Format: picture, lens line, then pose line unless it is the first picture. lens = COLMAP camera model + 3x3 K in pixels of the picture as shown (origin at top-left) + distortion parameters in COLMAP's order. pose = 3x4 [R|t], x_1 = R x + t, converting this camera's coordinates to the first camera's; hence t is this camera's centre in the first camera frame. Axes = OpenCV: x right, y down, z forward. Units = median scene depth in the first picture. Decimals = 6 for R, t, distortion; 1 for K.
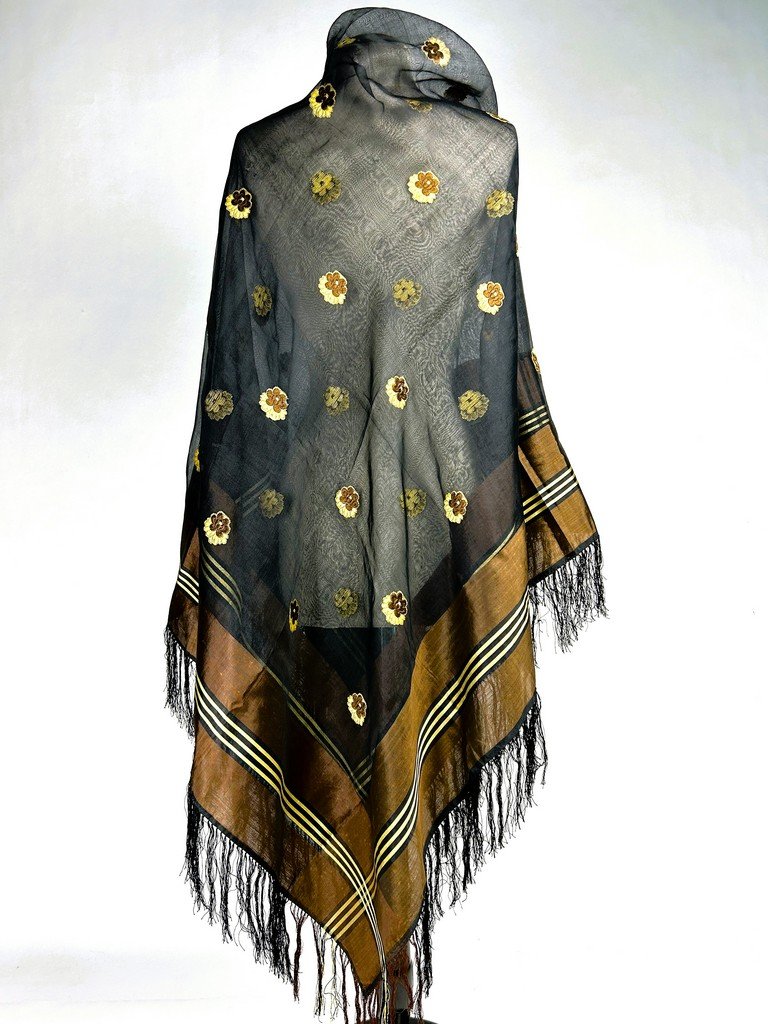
lens RADIAL K [[763.7, 0, 378.3], [0, 763.7, 517.5], [0, 0, 1]] dist [0.076430, -0.104974]
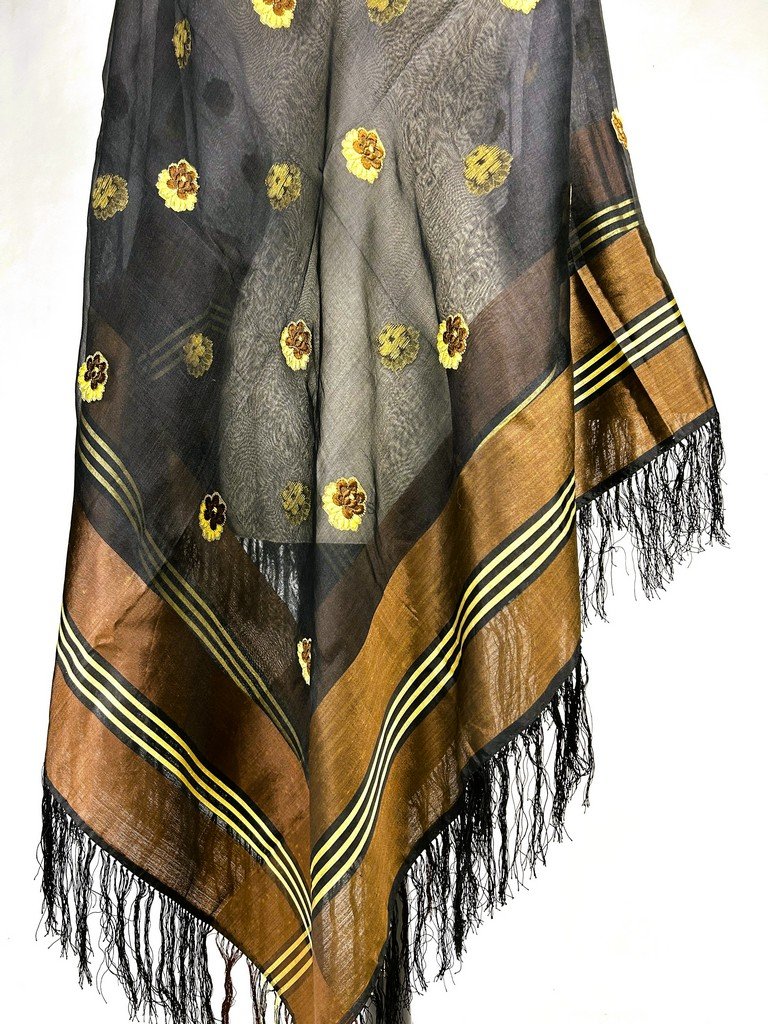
lens RADIAL K [[763.7, 0, 378.3], [0, 763.7, 517.5], [0, 0, 1]] dist [0.076430, -0.104974]
pose [[0.977206, 0.030565, -0.210083, 0.169159], [-0.024845, 0.999247, 0.029815, 0.104514], [0.210836, -0.023916, 0.977229, 0.372589]]
